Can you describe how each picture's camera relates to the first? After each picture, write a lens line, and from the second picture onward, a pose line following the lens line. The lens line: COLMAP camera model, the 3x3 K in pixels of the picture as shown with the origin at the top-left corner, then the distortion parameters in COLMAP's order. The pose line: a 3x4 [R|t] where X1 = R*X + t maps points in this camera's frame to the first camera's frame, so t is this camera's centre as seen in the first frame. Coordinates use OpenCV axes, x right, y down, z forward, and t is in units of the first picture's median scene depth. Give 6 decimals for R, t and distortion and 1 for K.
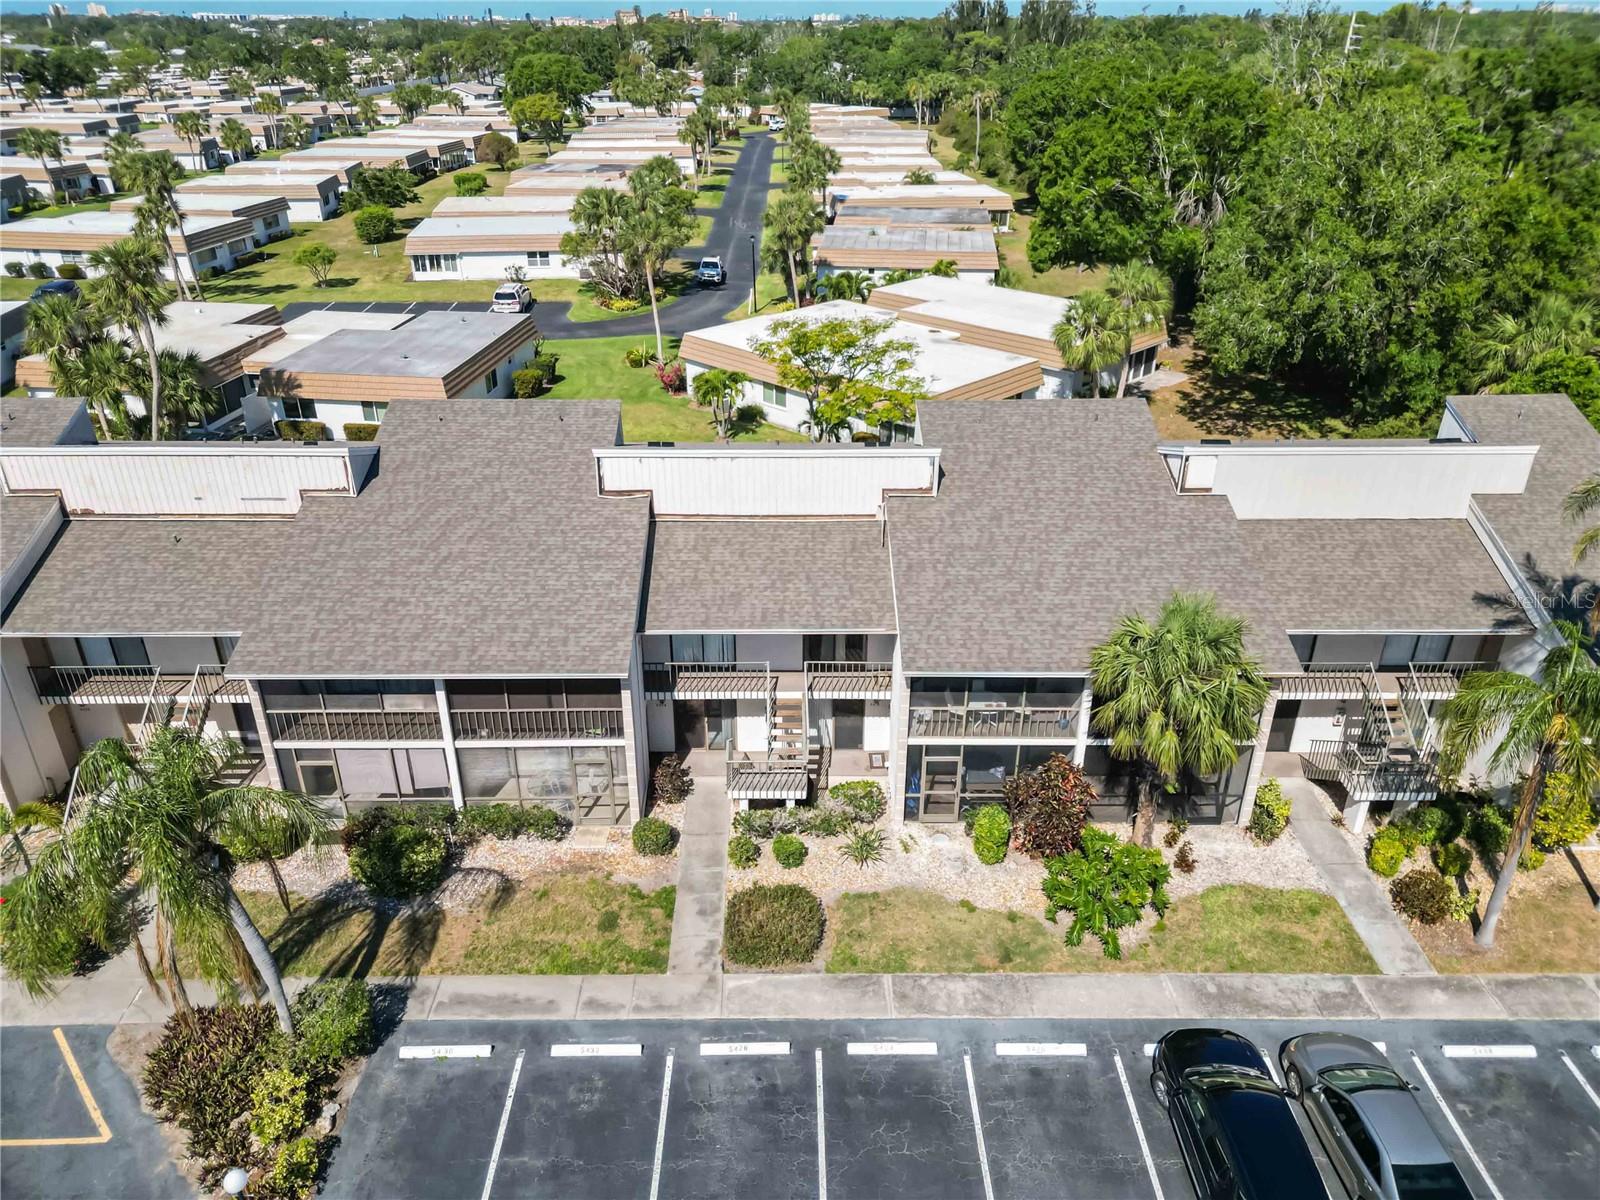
lens RADIAL K [[1120.5, 0, 795.0], [0, 1120.5, 595.7], [0, 0, 1]] dist [0.067593, -0.063700]
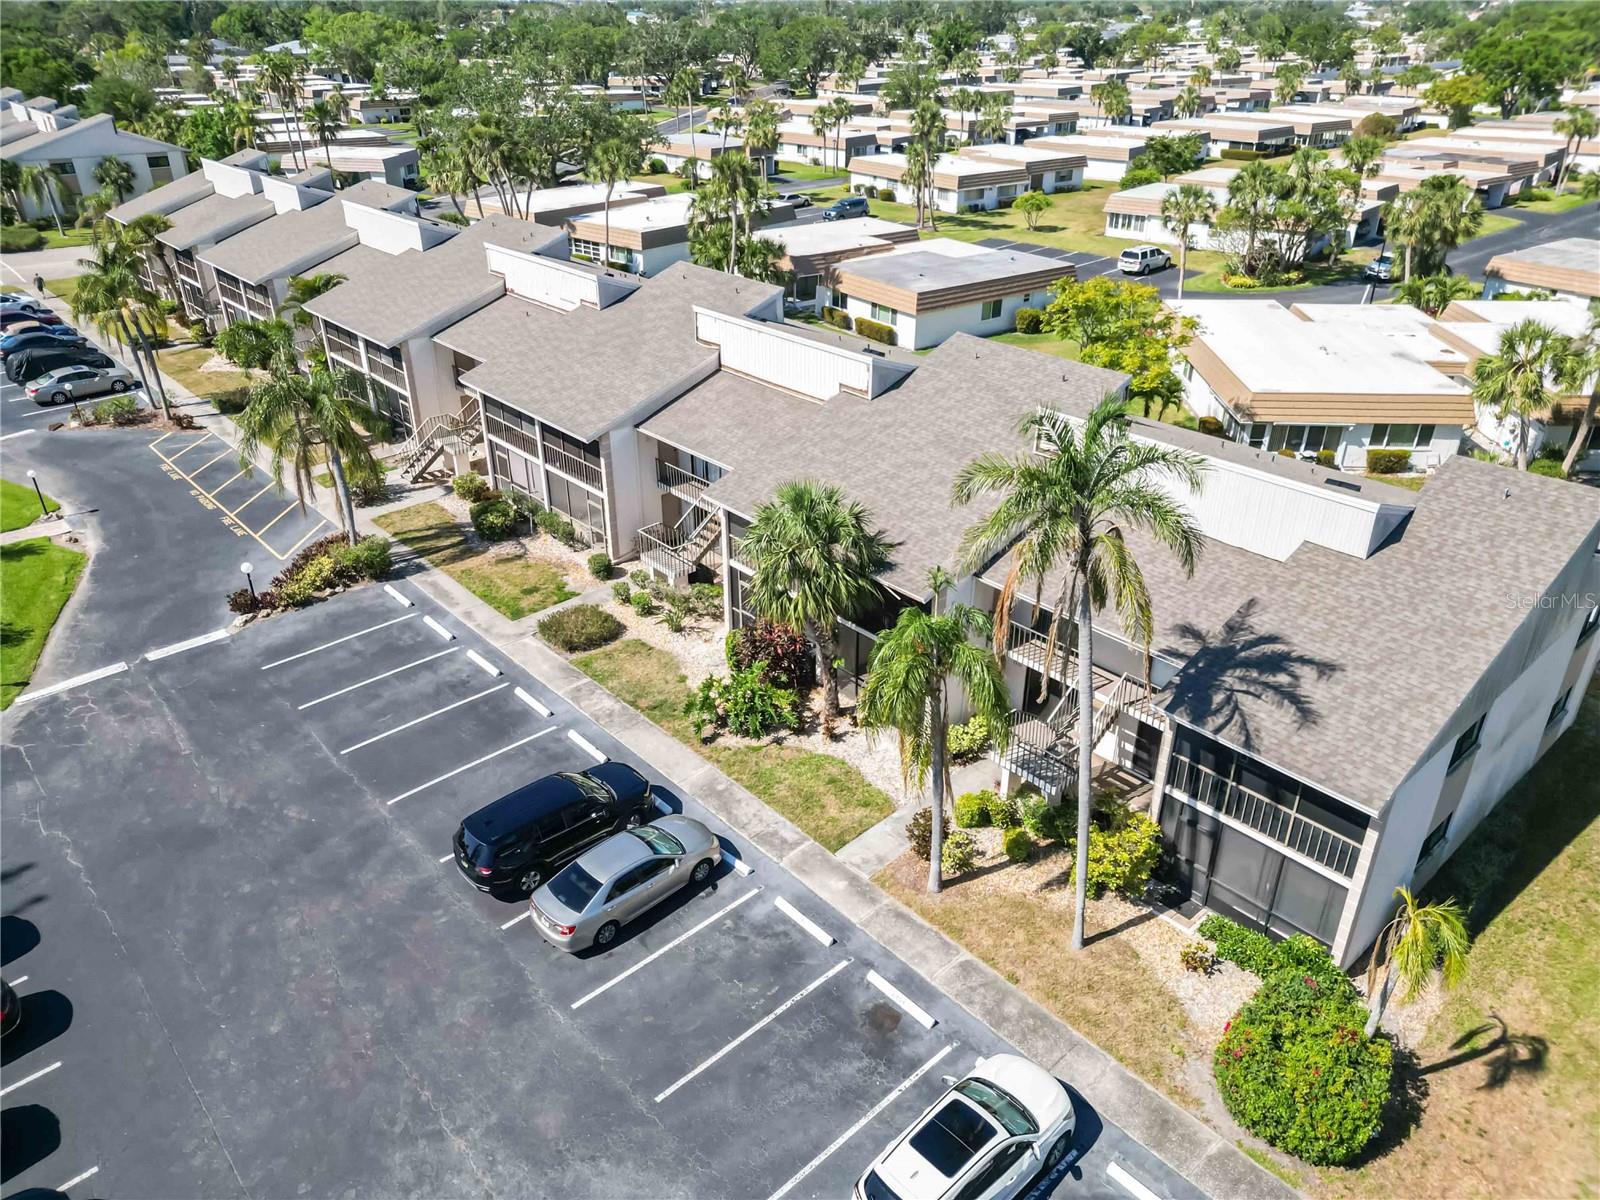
lens RADIAL K [[1120.5, 0, 795.0], [0, 1120.5, 595.7], [0, 0, 1]] dist [0.067593, -0.063700]
pose [[0.663437, 0.349351, -0.661669, 0.986503], [-0.339387, 0.928610, 0.149997, -0.050294], [0.666834, 0.125048, 0.734639, 0.110184]]
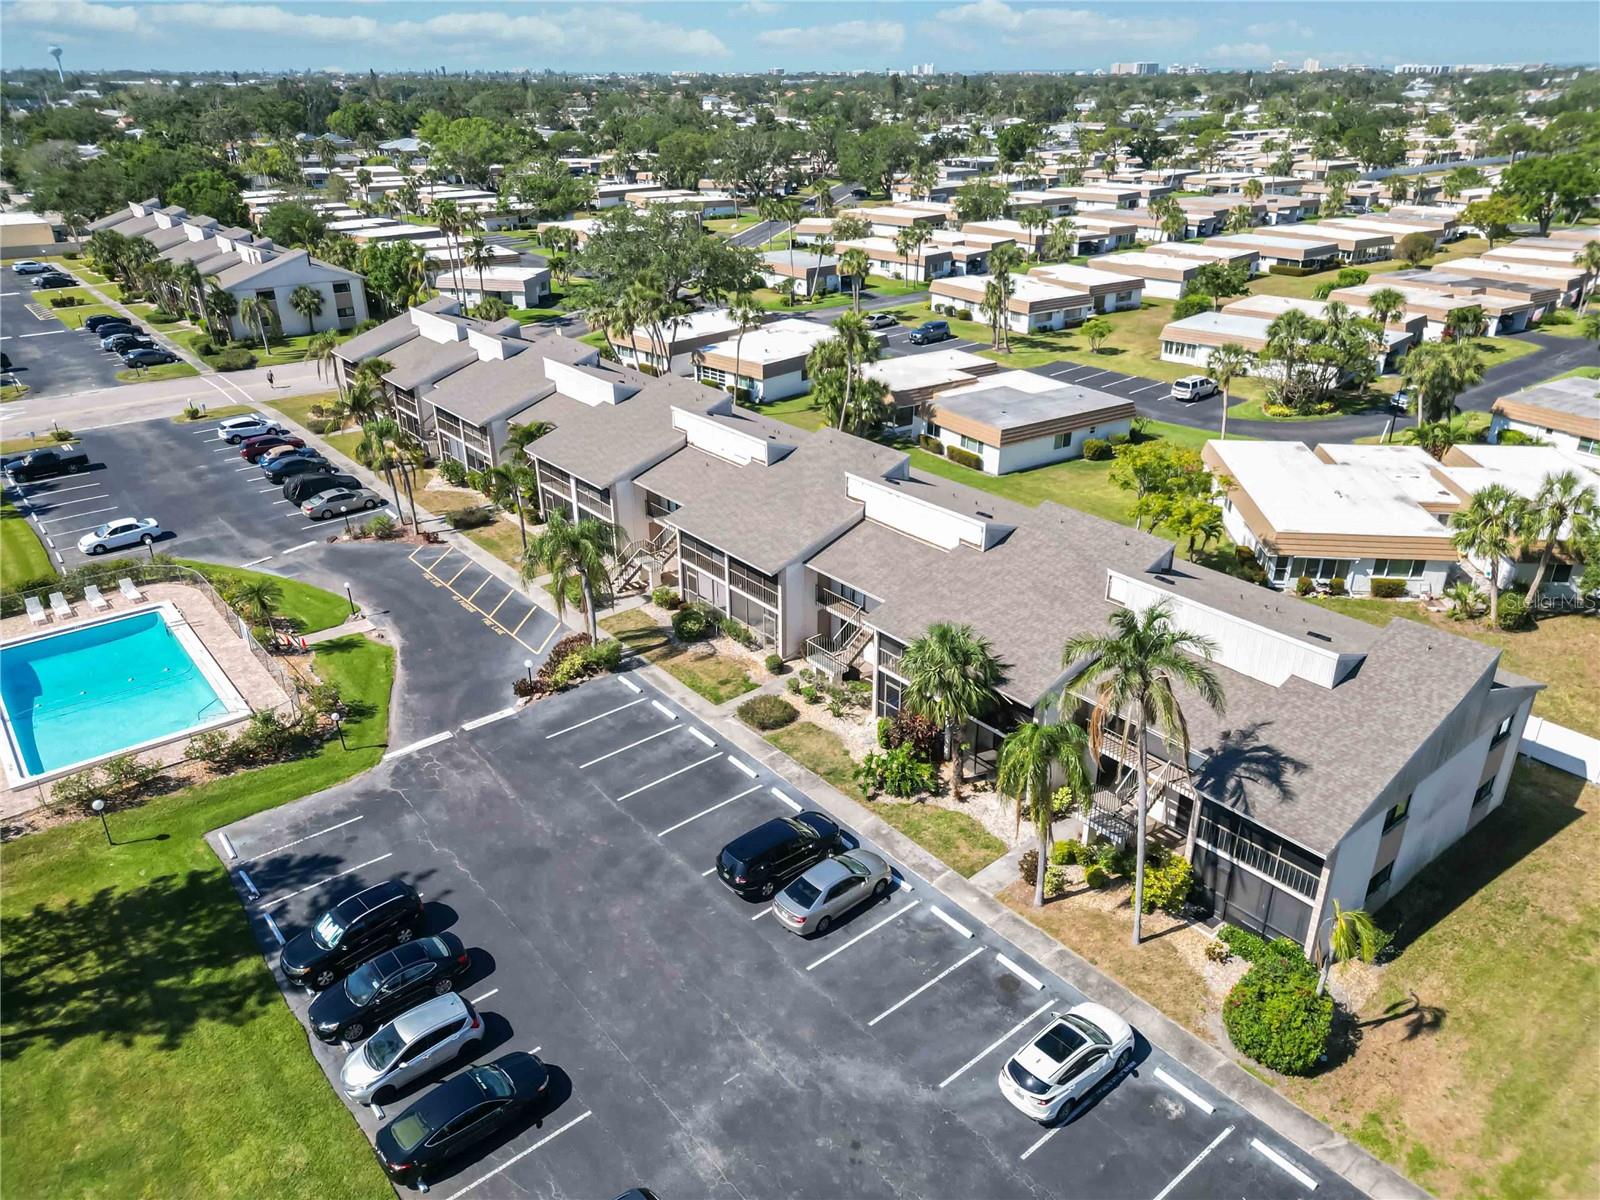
lens RADIAL K [[1120.5, 0, 795.0], [0, 1120.5, 595.7], [0, 0, 1]] dist [0.067593, -0.063700]
pose [[0.625301, 0.326967, -0.708584, 1.200984], [-0.350435, 0.928945, 0.119402, -0.136472], [0.697276, 0.173650, 0.695451, -0.332489]]
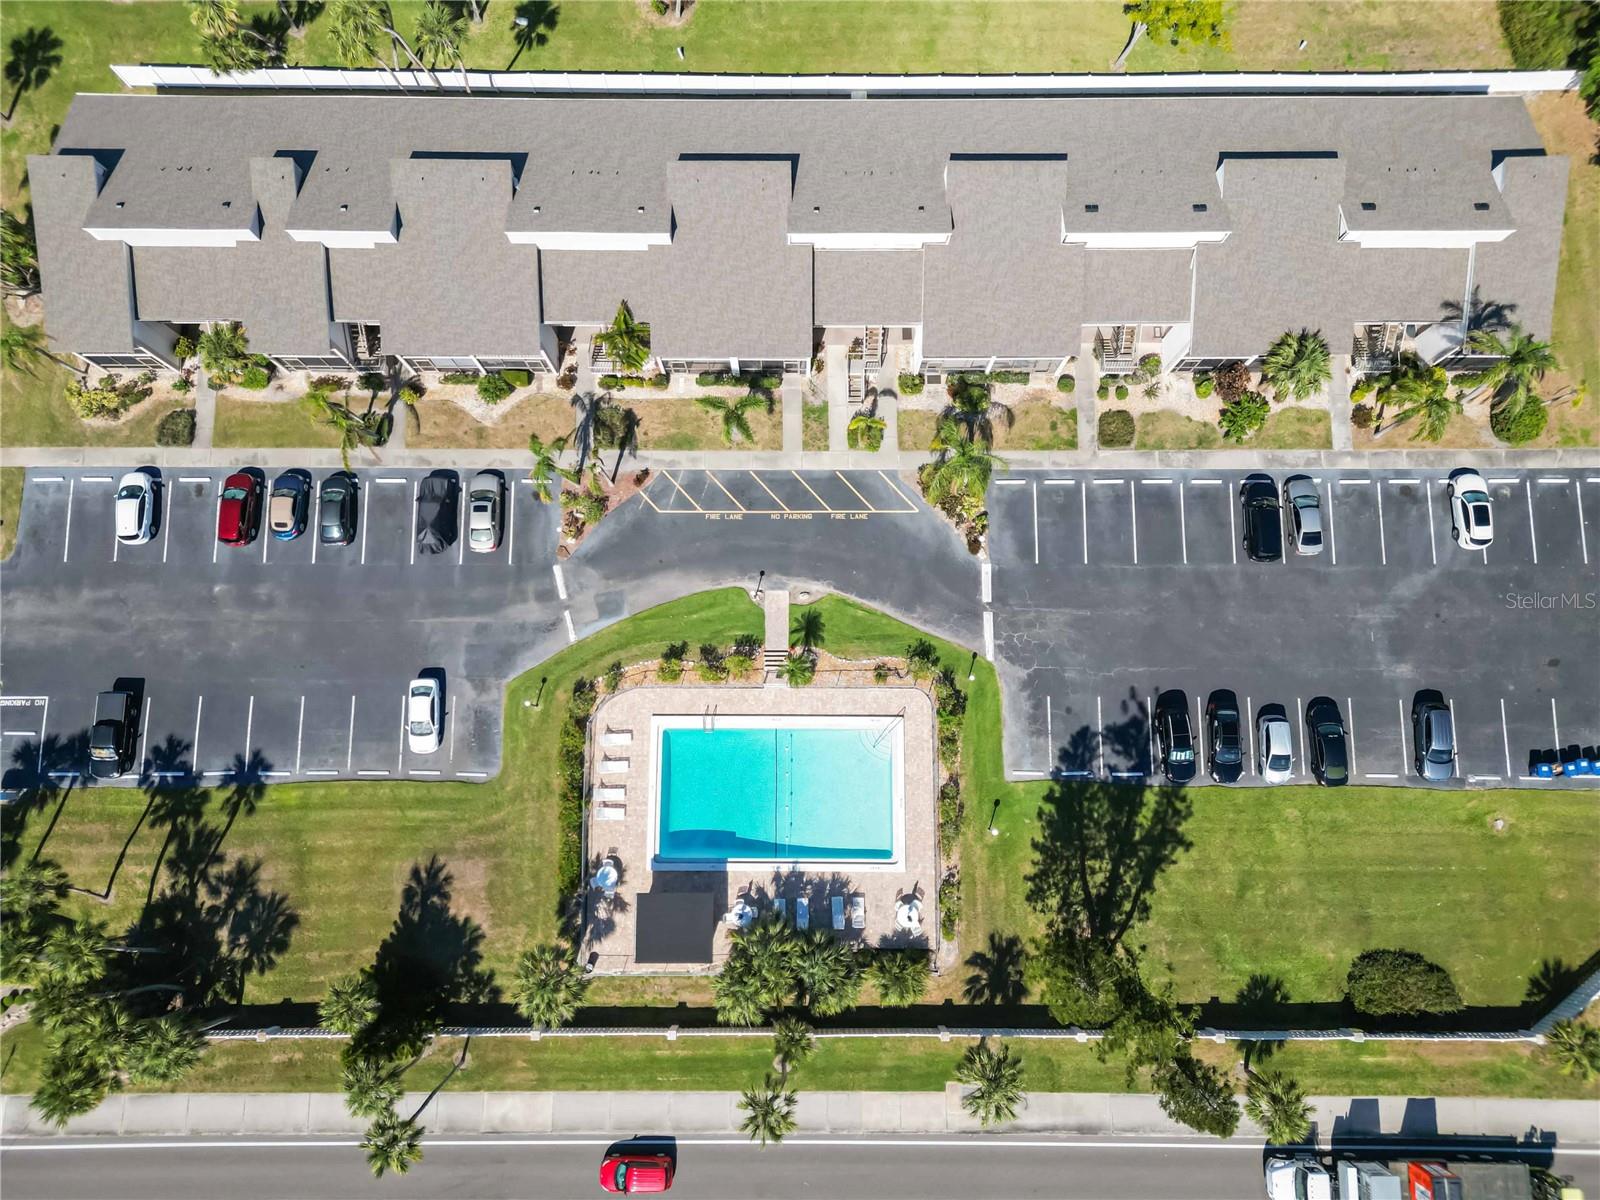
lens RADIAL K [[1113.5, 0, 795.7], [0, 1113.5, 598.1], [0, 0, 1]] dist [0.070434, -0.063365]
pose [[0.999968, 0.007592, -0.002446, -0.705171], [-0.002537, 0.593462, 0.804858, -1.480553], [0.007562, -0.804827, 0.593462, -0.847677]]
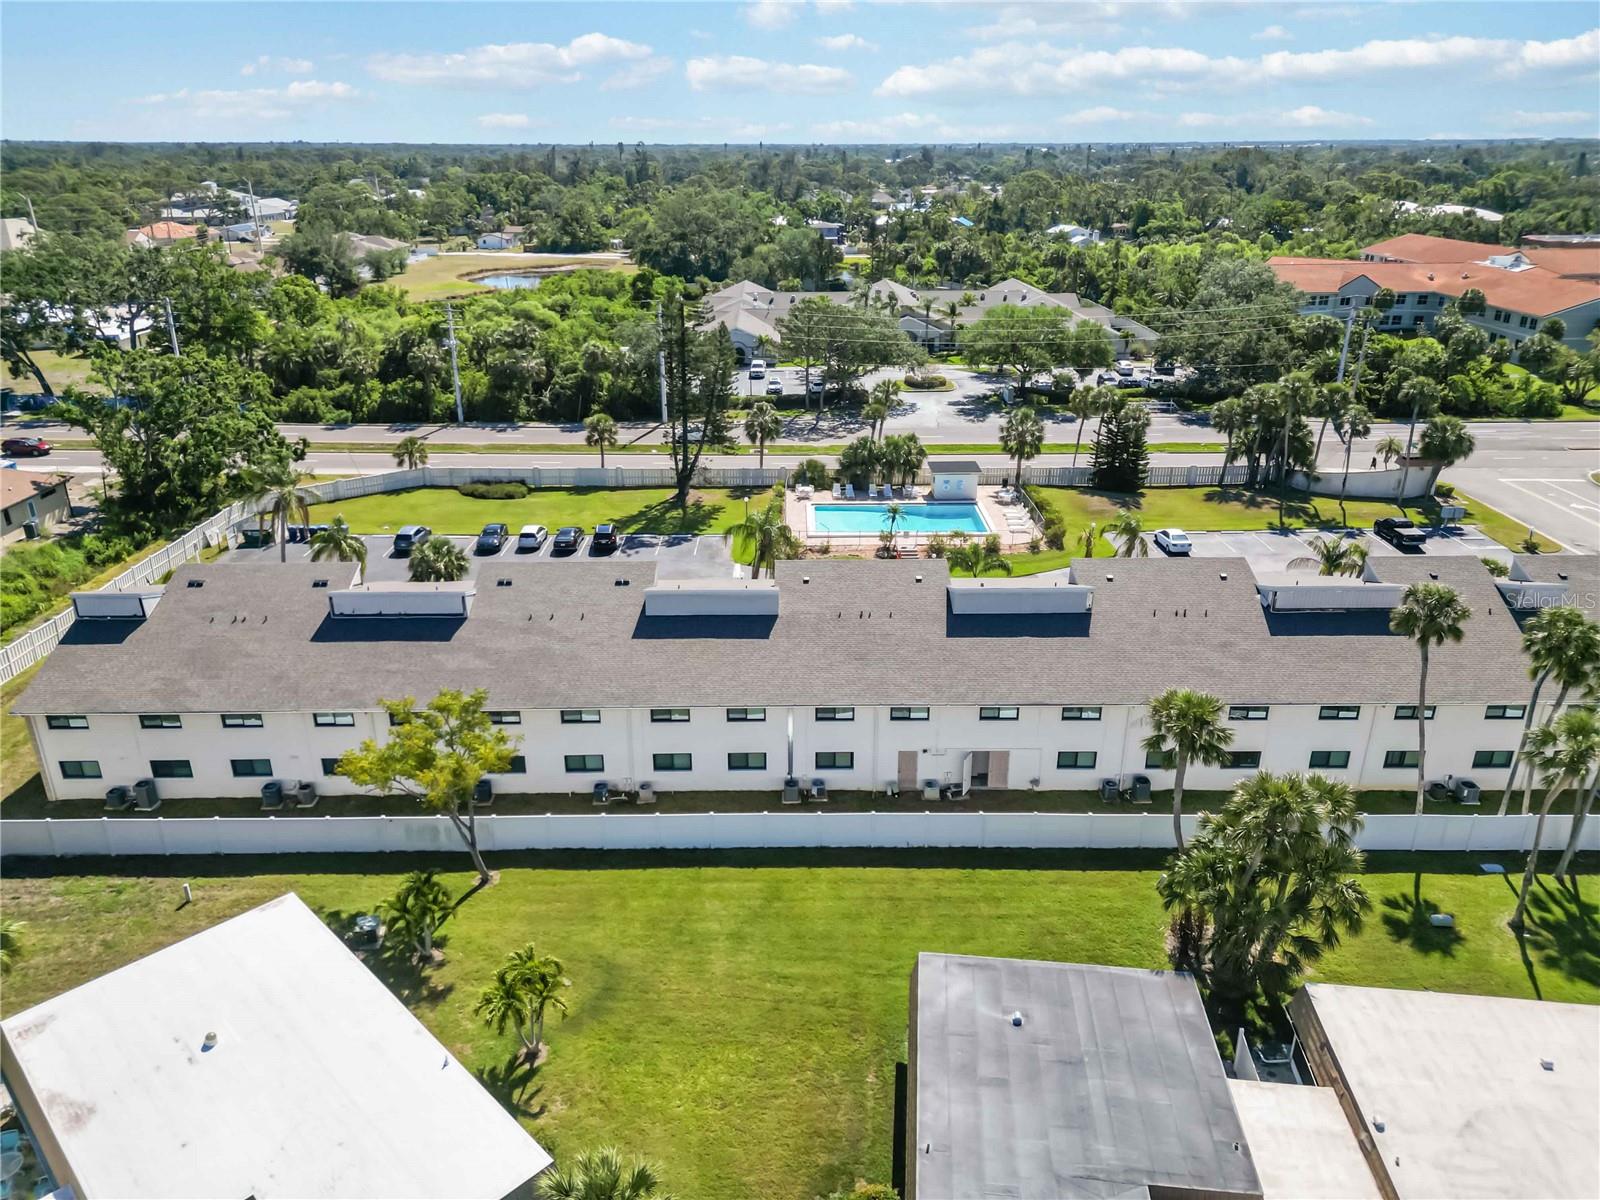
lens RADIAL K [[1120.5, 0, 795.0], [0, 1120.5, 595.7], [0, 0, 1]] dist [0.067593, -0.063700]
pose [[-0.999998, 0.000335, 0.001945, -0.456466], [0.001692, 0.652625, 0.757679, -1.698534], [-0.001015, 0.757681, -0.652624, 2.462403]]
